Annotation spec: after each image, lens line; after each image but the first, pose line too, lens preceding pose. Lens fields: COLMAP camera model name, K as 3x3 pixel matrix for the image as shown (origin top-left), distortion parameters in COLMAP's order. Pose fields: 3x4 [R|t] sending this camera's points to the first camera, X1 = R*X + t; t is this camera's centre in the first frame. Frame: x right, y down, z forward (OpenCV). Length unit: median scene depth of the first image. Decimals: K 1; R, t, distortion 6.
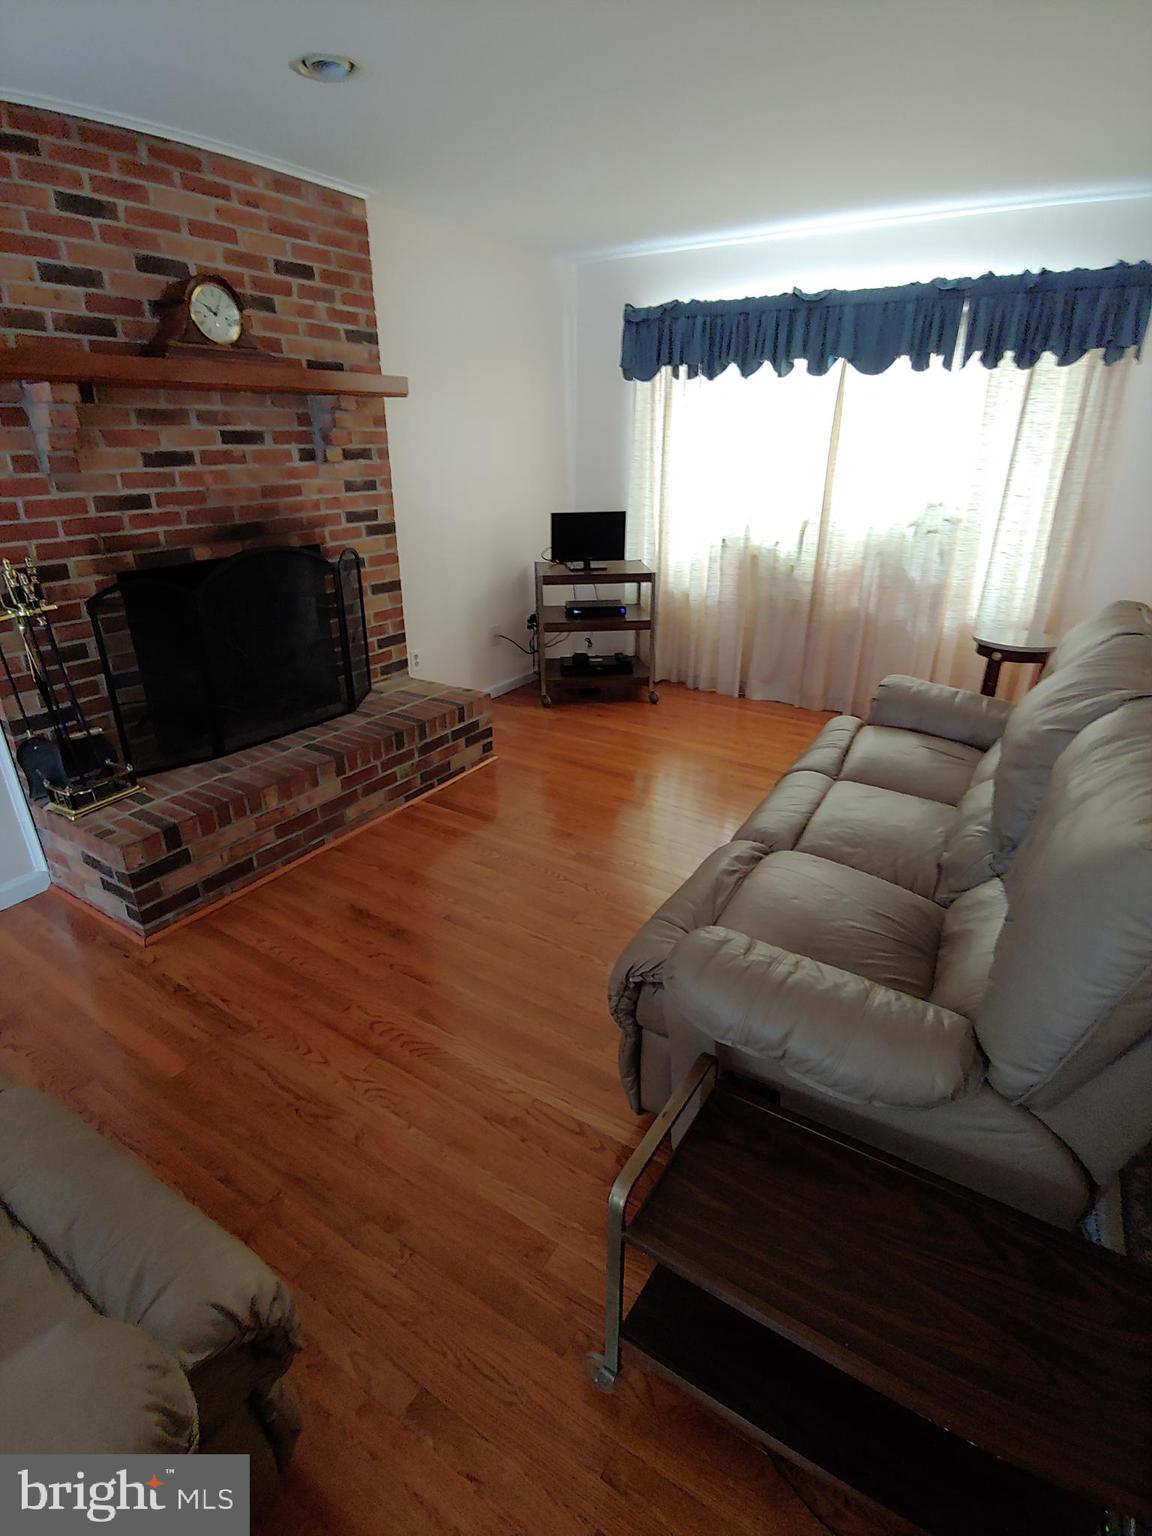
lens RADIAL K [[776.8, 0, 582.6], [0, 776.8, 772.3], [0, 0, 1]] dist [-0.011960, -0.000308]
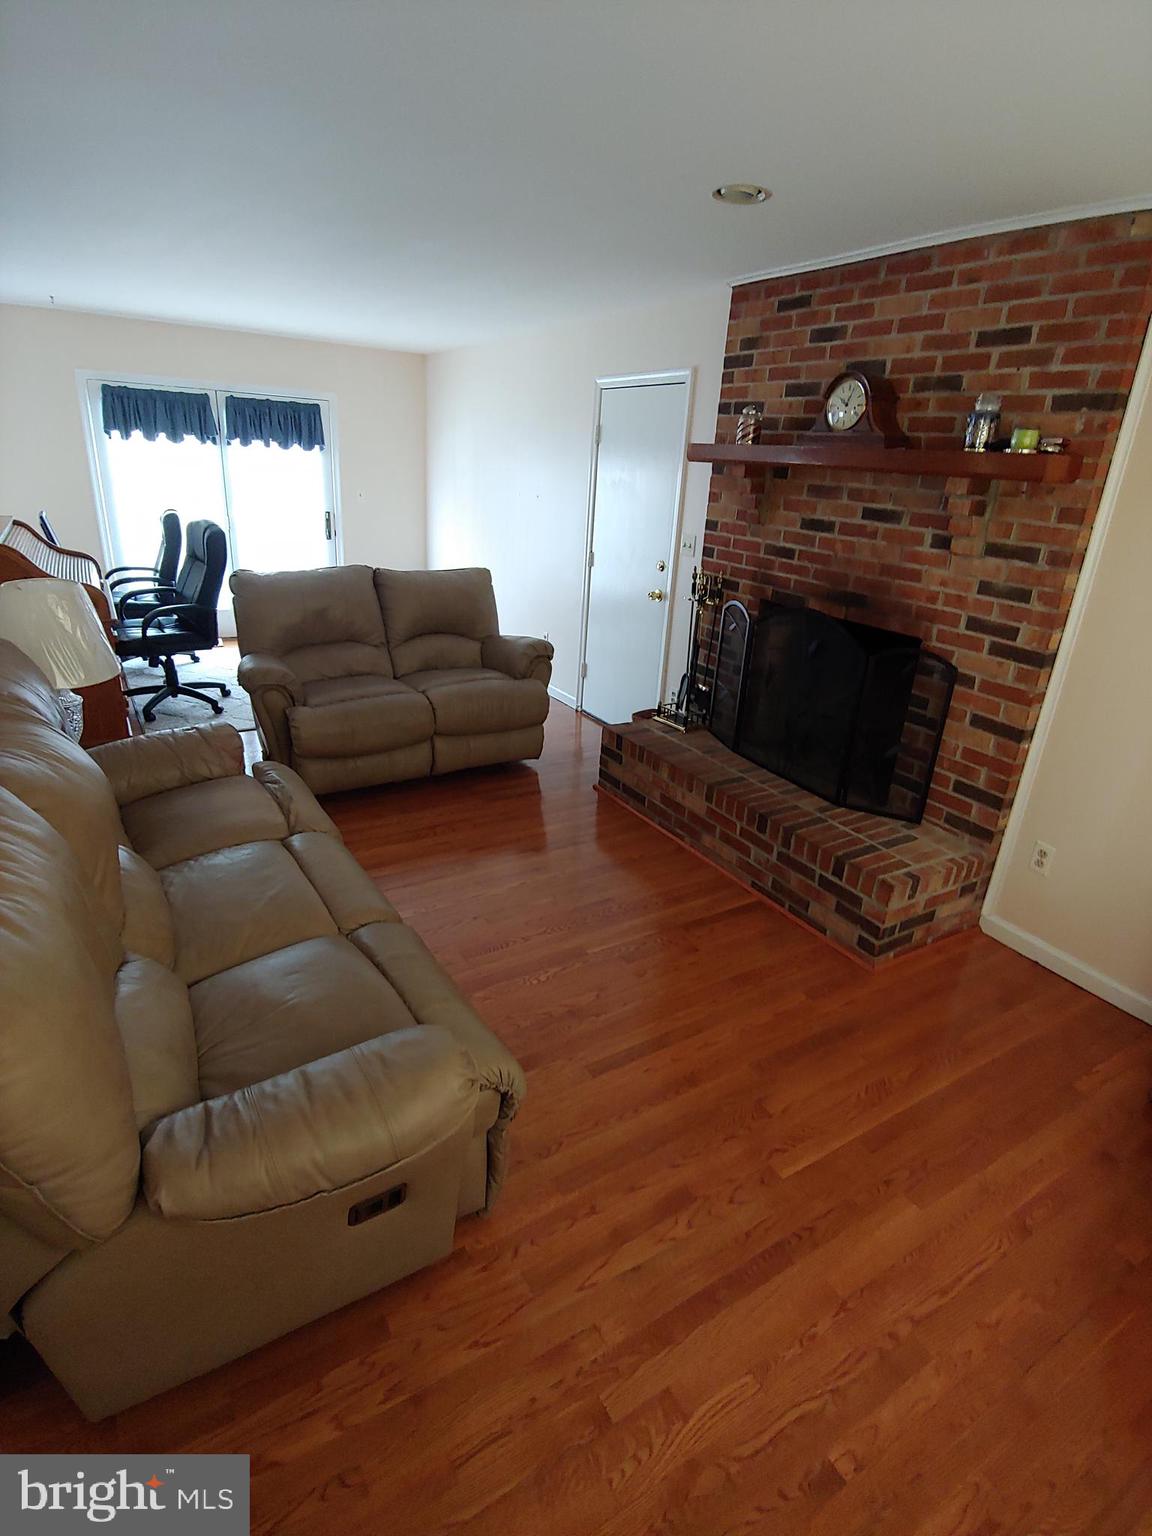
lens RADIAL K [[776.8, 0, 583.7], [0, 776.8, 766.7], [0, 0, 1]] dist [-0.011960, -0.000308]
pose [[-0.435918, 0.310242, -0.844823, 0.683517], [-0.412172, 0.765657, 0.493845, -0.506141], [0.800057, 0.563488, -0.205891, 1.049663]]
